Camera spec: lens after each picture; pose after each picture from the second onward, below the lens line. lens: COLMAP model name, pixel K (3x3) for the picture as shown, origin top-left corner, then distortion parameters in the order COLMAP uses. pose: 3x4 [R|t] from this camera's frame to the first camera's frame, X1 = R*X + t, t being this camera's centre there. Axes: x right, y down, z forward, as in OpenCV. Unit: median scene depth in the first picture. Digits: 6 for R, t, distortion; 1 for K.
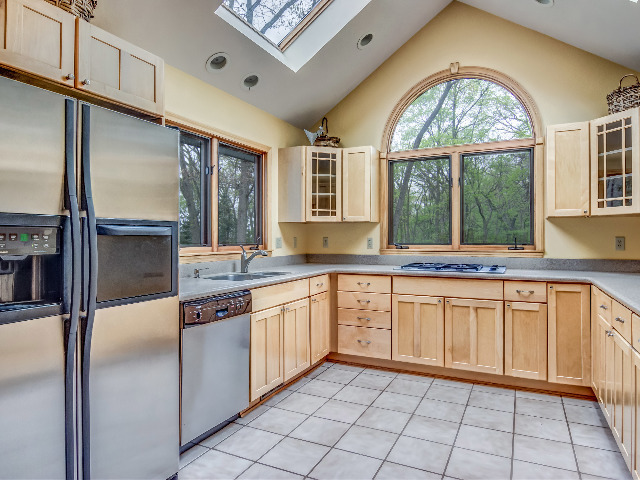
lens RADIAL K [[399.2, 0, 326.6], [0, 399.2, 237.0], [0, 0, 1]] dist [-0.000107, -0.006222]
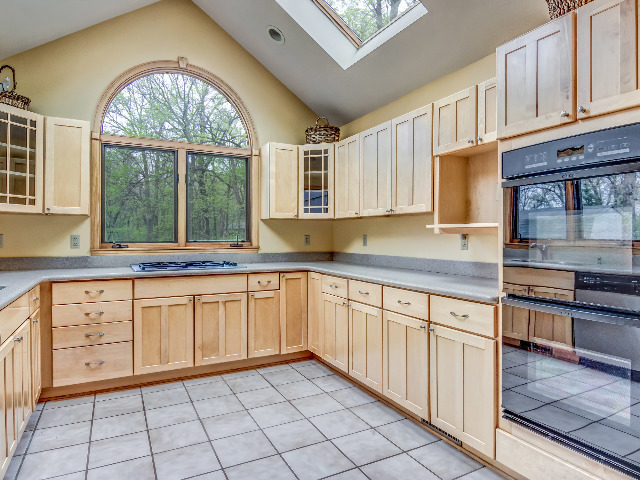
lens RADIAL K [[399.2, 0, 326.6], [0, 399.2, 237.0], [0, 0, 1]] dist [-0.000107, -0.006222]
pose [[0.585594, 0.001118, 0.810603, -0.312705], [-0.005080, 0.999984, 0.002291, 0.002080], [-0.810588, -0.005460, 0.585591, 0.158617]]
